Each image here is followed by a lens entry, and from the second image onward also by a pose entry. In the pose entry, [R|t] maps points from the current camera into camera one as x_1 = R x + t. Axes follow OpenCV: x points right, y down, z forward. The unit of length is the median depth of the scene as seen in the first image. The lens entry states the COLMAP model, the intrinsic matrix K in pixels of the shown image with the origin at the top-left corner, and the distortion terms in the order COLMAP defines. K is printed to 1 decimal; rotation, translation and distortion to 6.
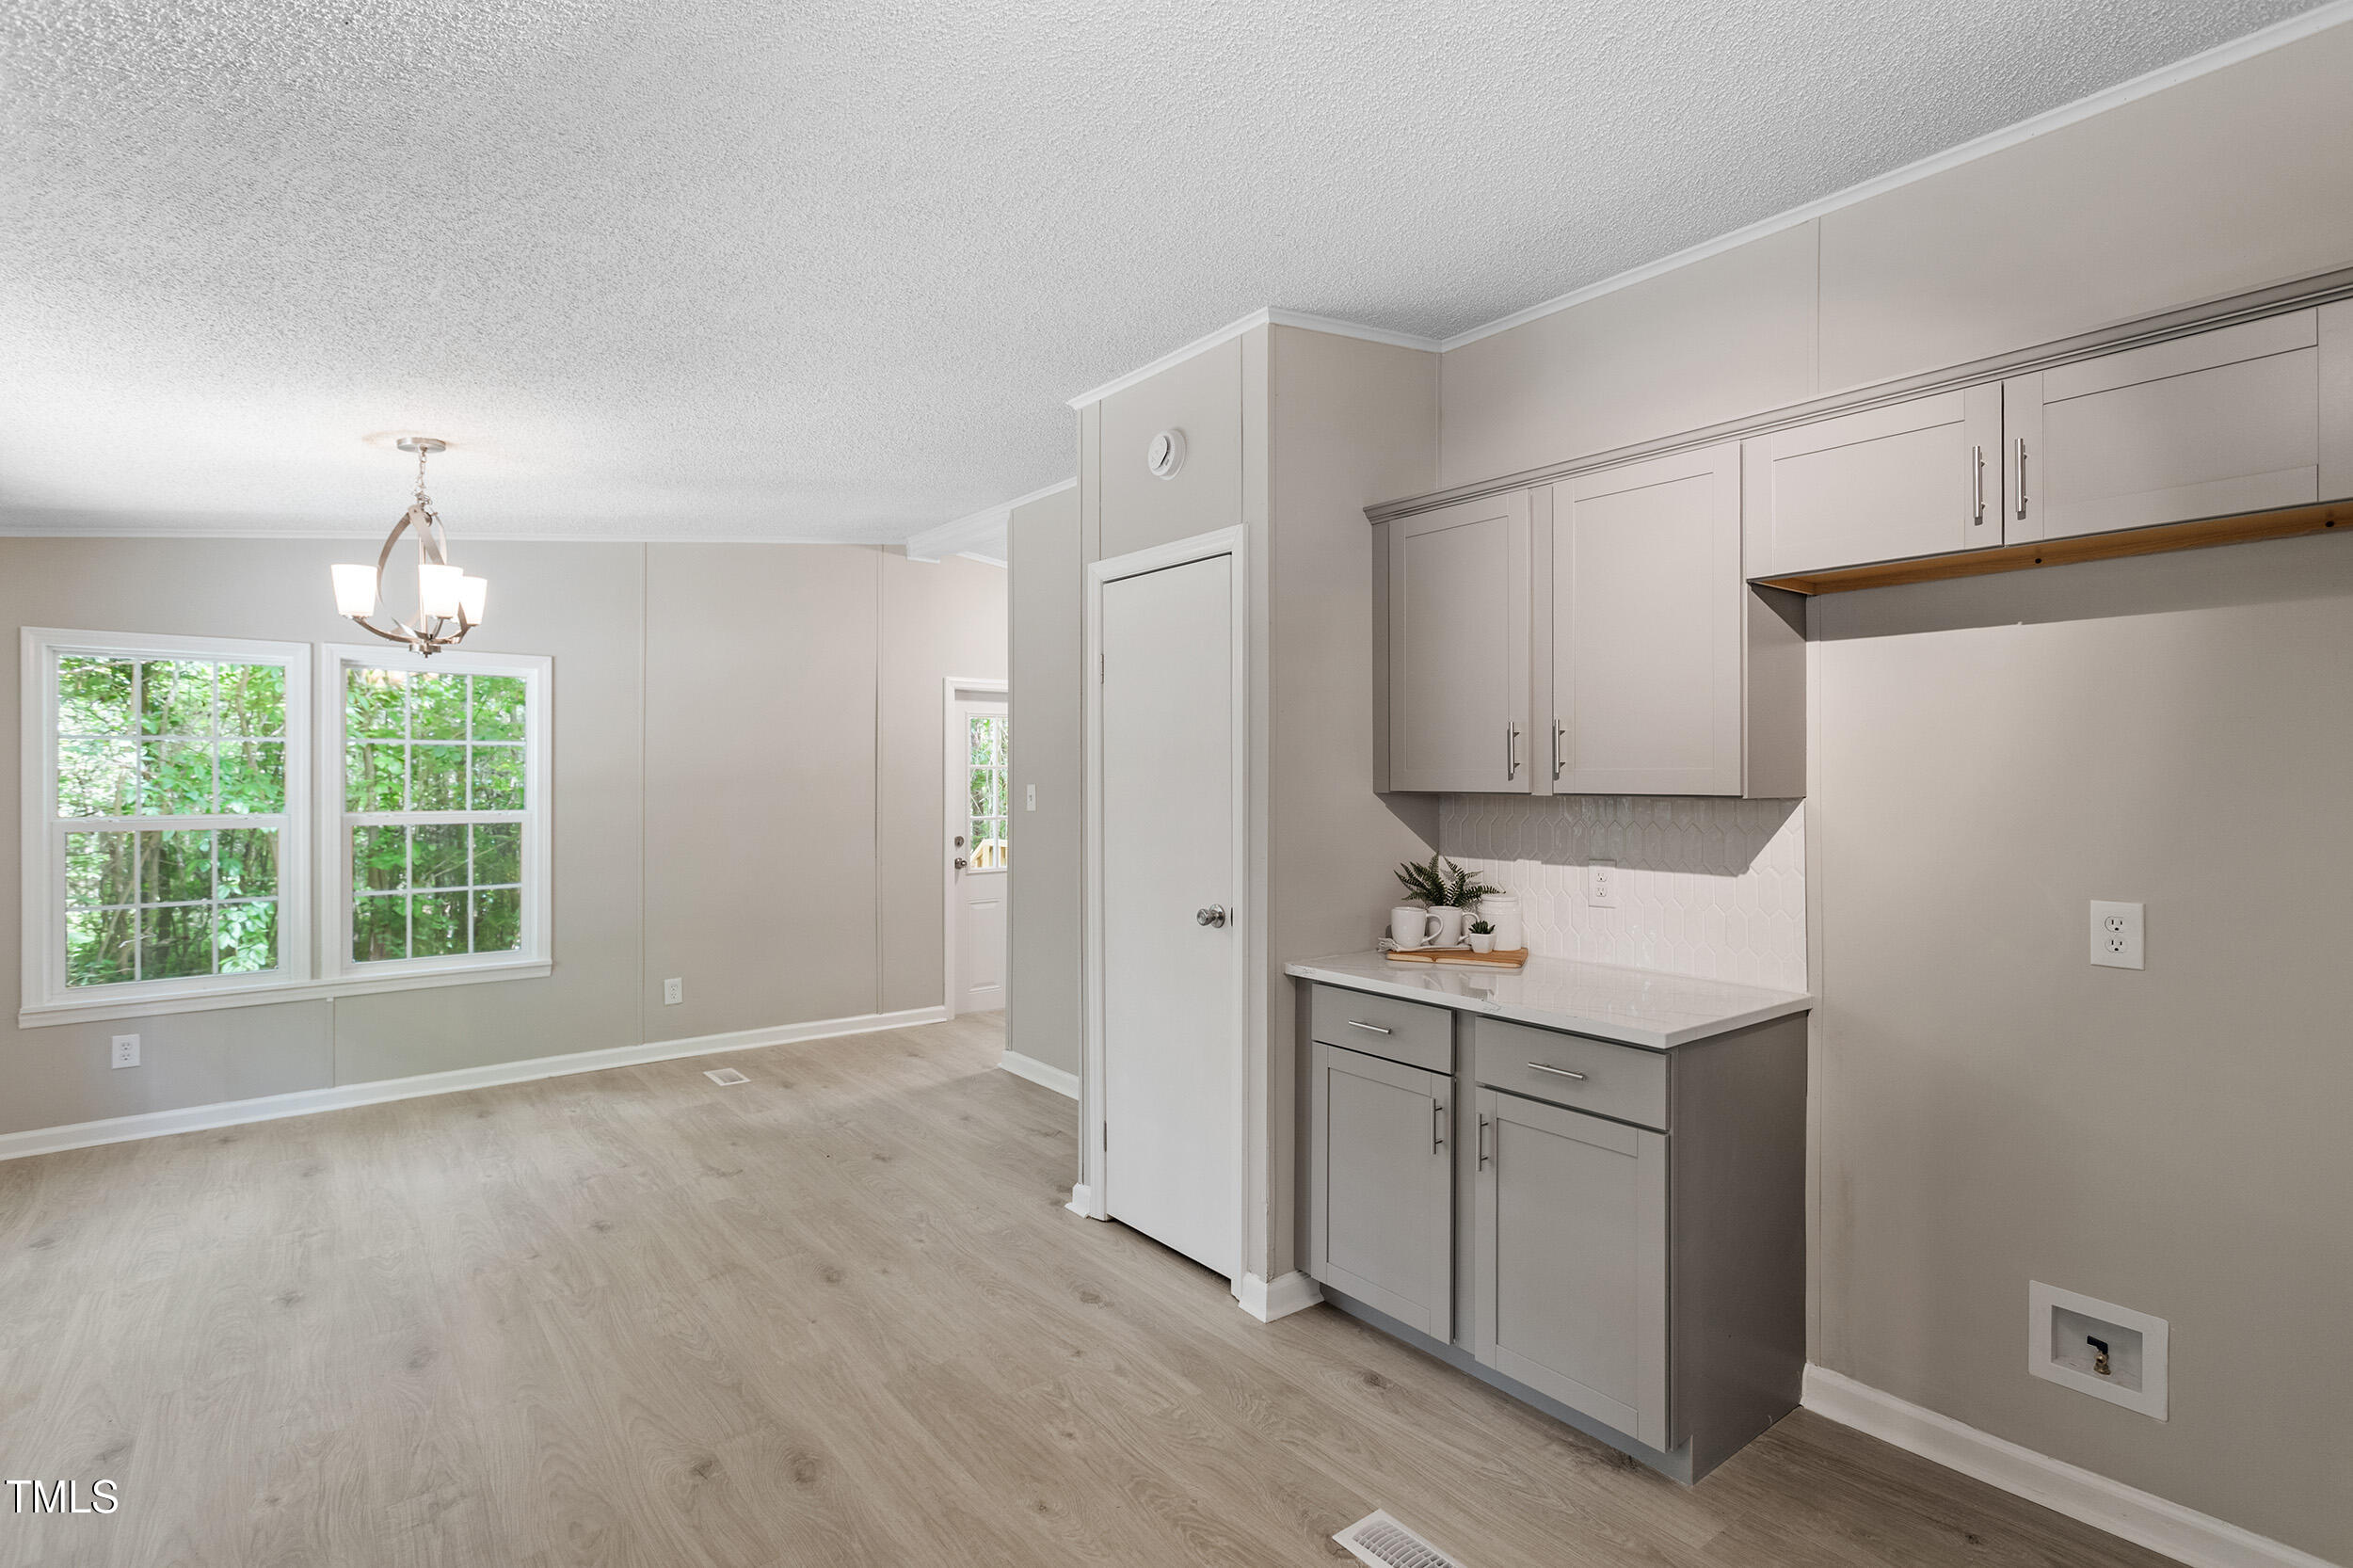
lens RADIAL K [[1121.0, 0, 1180.1], [0, 1121.0, 778.0], [0, 0, 1]] dist [-0.000228, 0.002315]
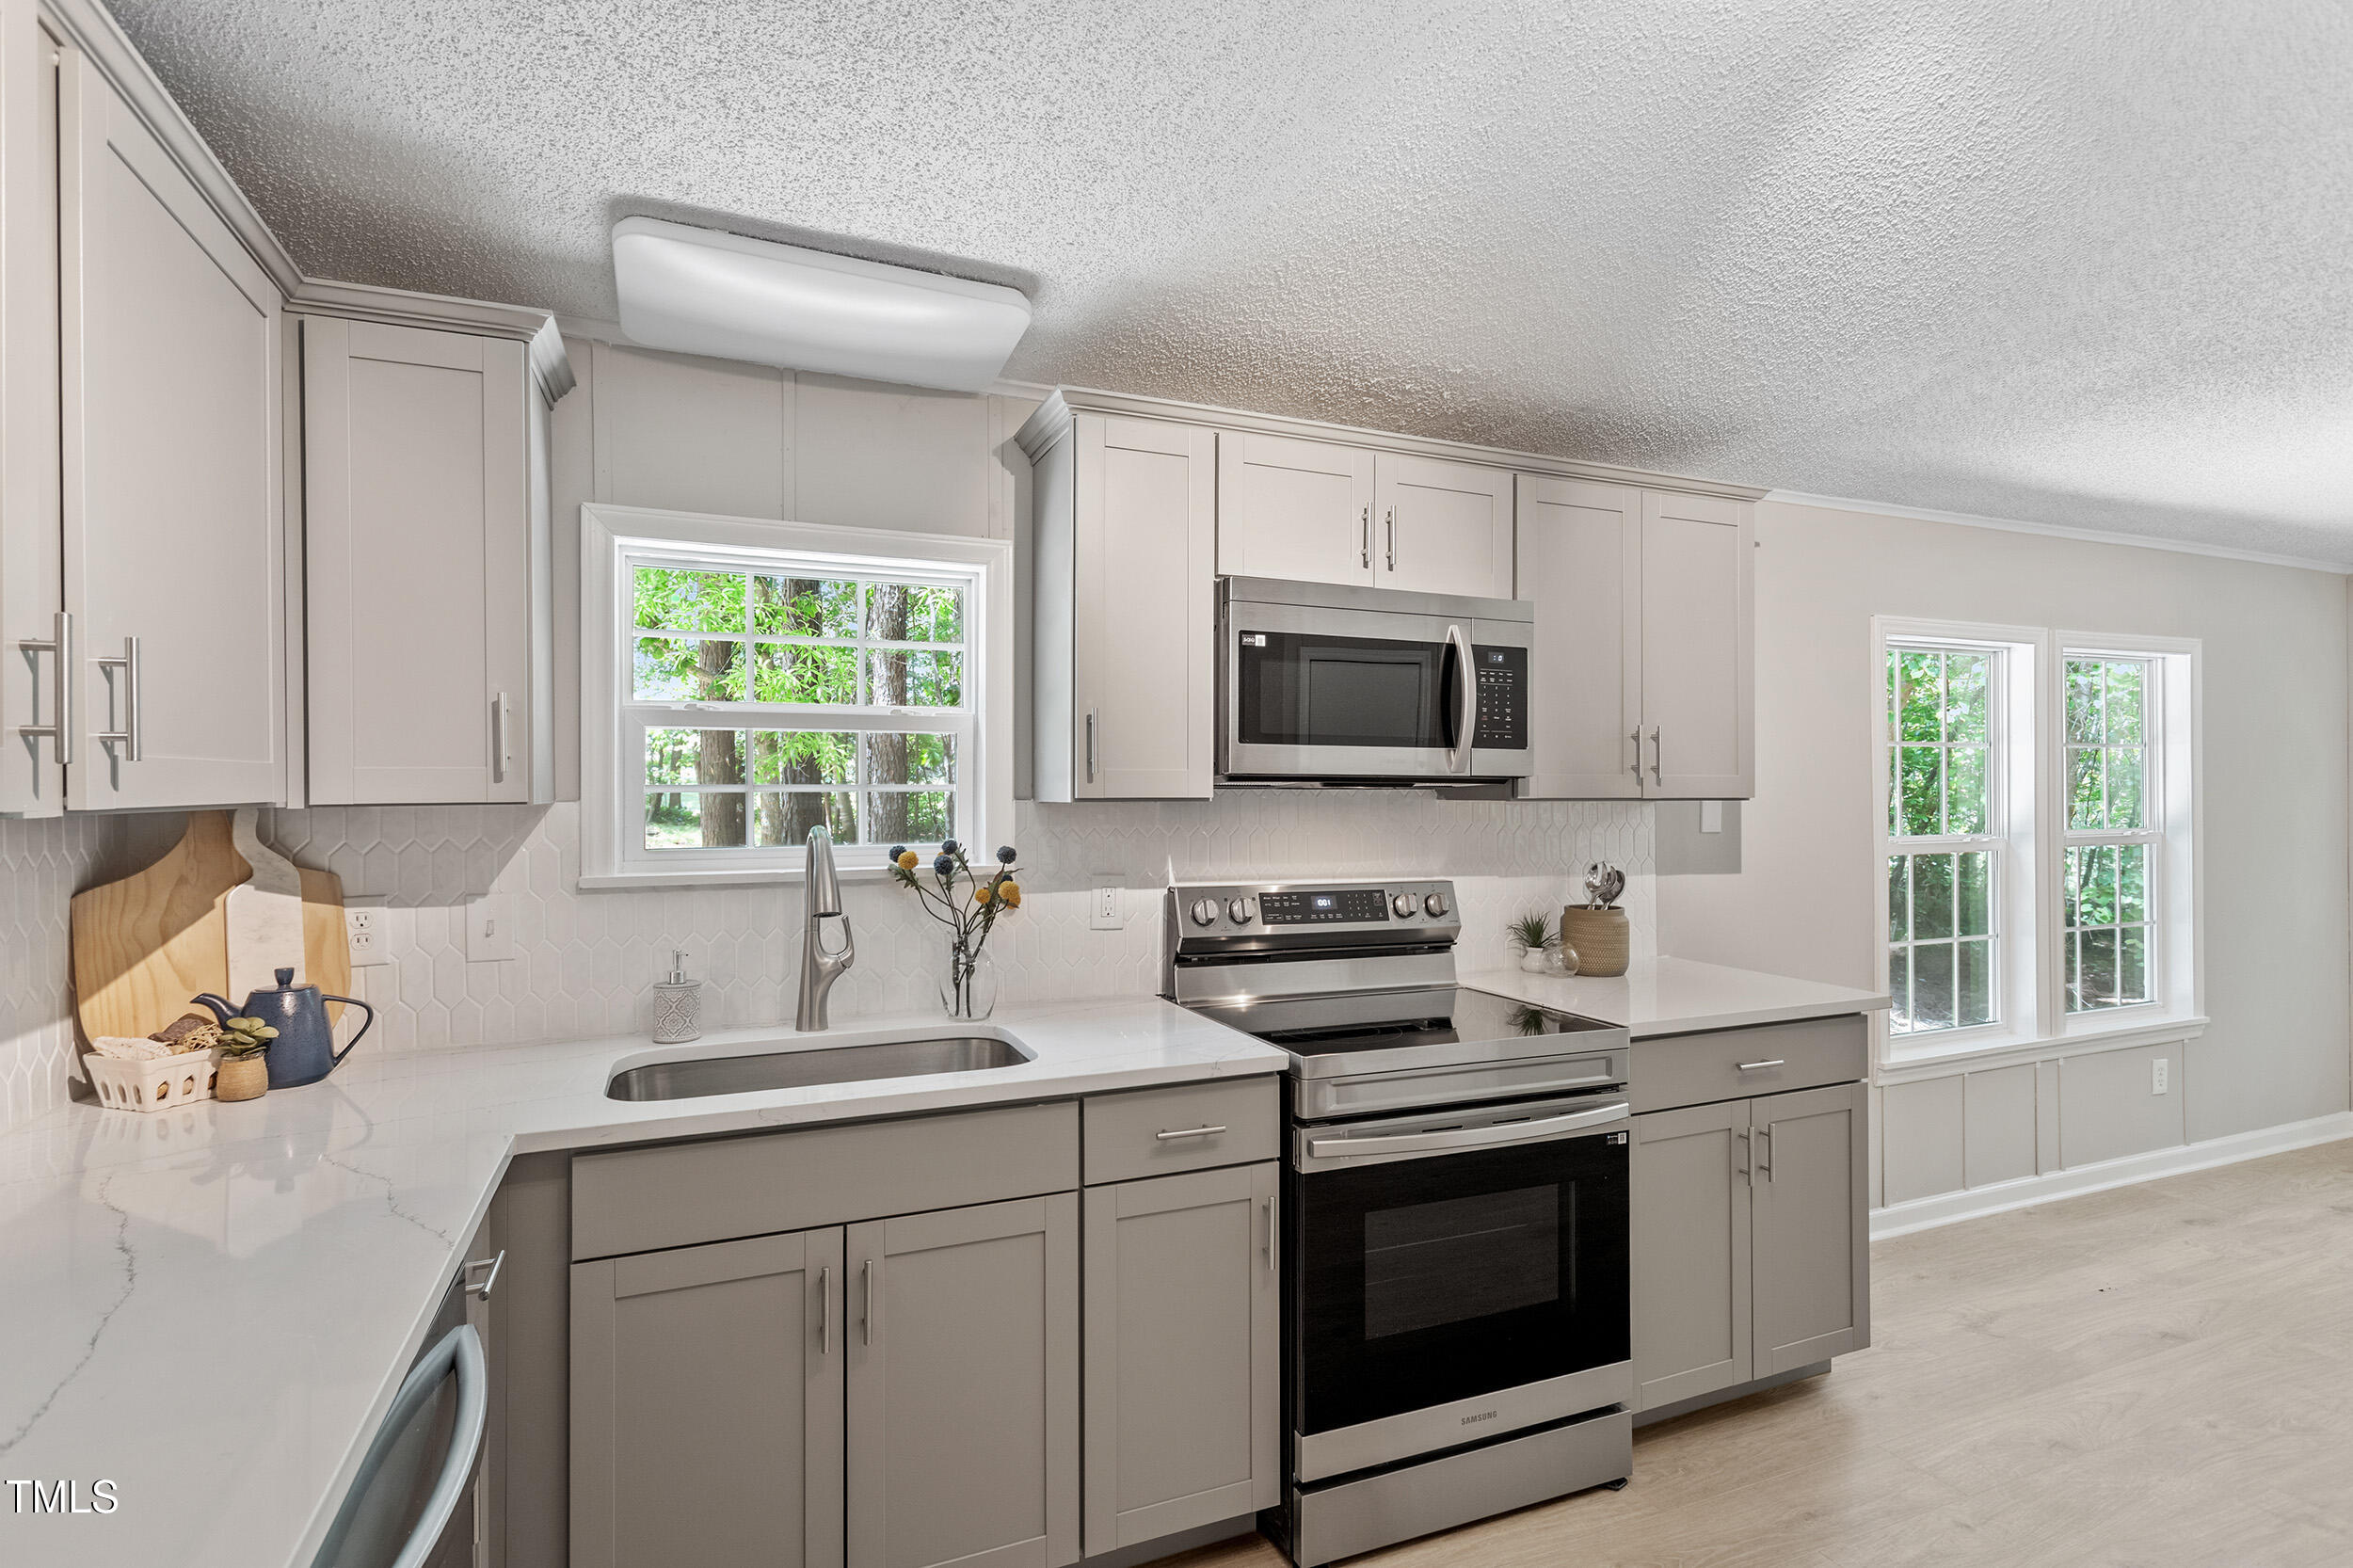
lens RADIAL K [[1121.0, 0, 1166.8], [0, 1121.0, 785.0], [0, 0, 1]] dist [-0.000228, 0.002315]
pose [[-0.274522, -0.002812, -0.961577, 0.305501], [-0.002655, 0.999994, -0.002166, 0.002289], [0.961577, 0.001958, -0.274528, 0.159068]]
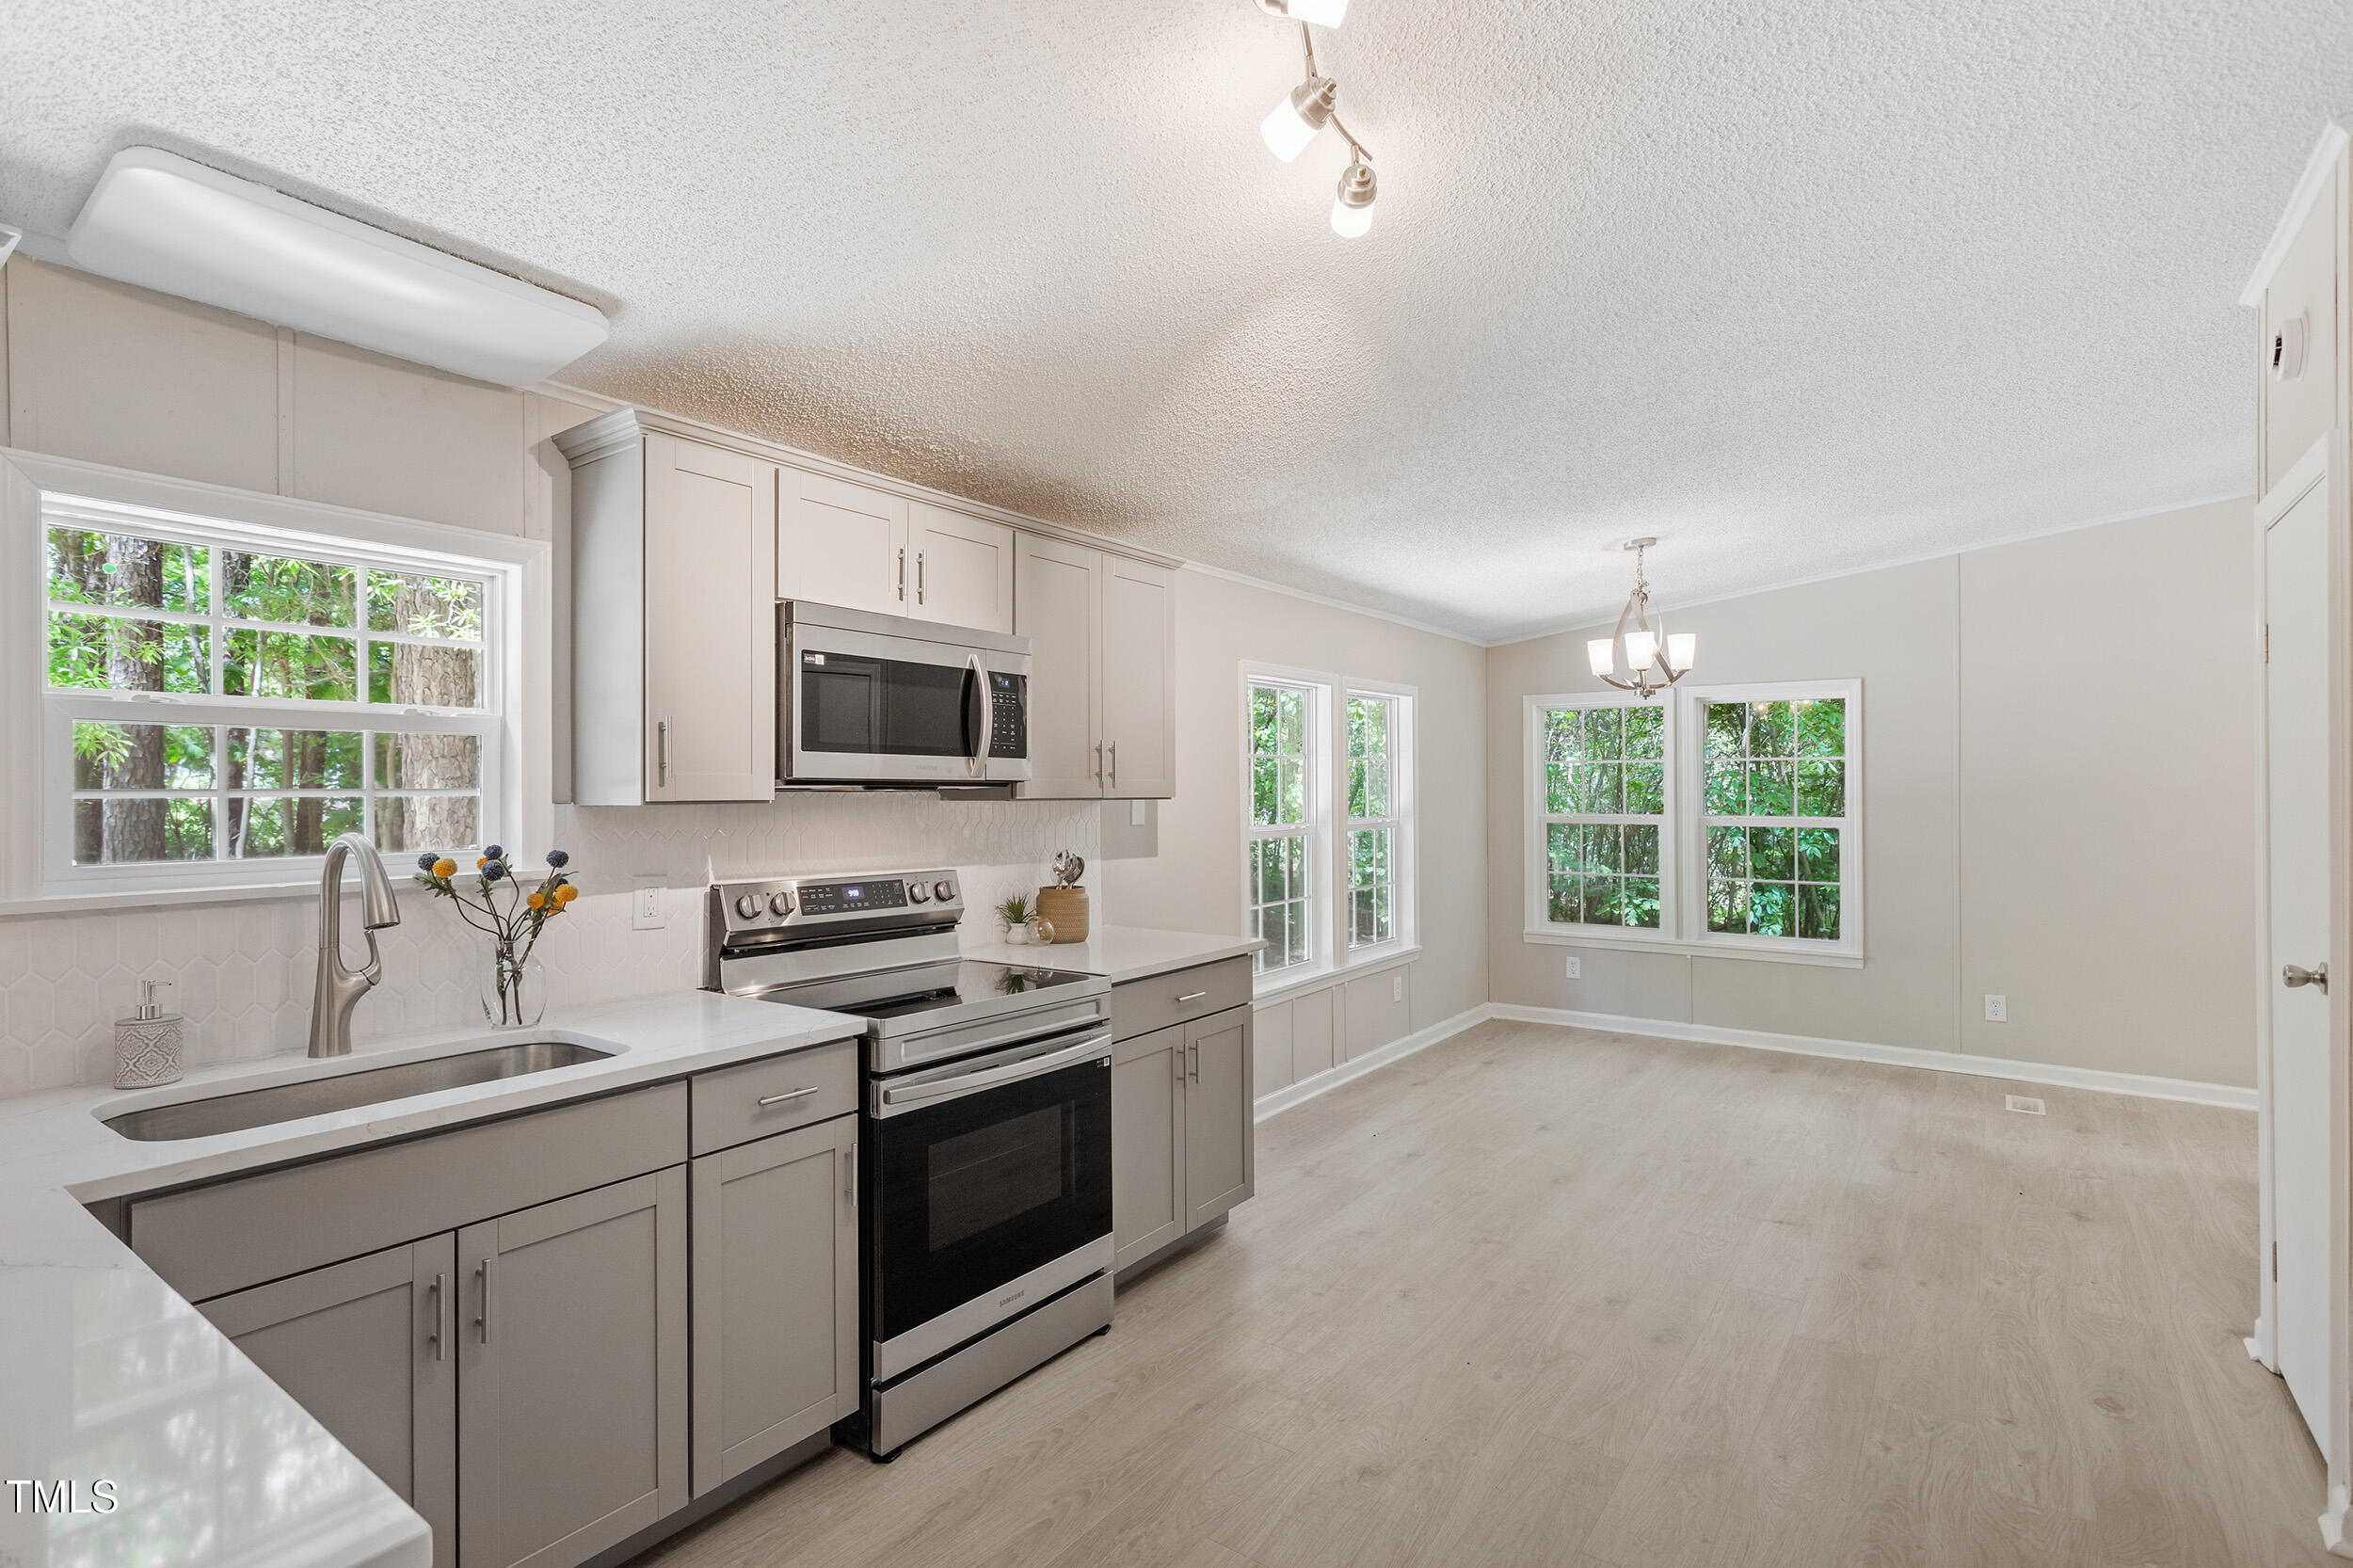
lens RADIAL K [[1121.0, 0, 1167.3], [0, 1121.0, 785.0], [0, 0, 1]] dist [-0.000228, 0.002315]
pose [[0.262144, -0.005362, -0.965014, 0.410923], [0.000910, 0.999985, -0.005310, 0.002736], [0.965028, 0.000514, 0.262145, 0.073698]]
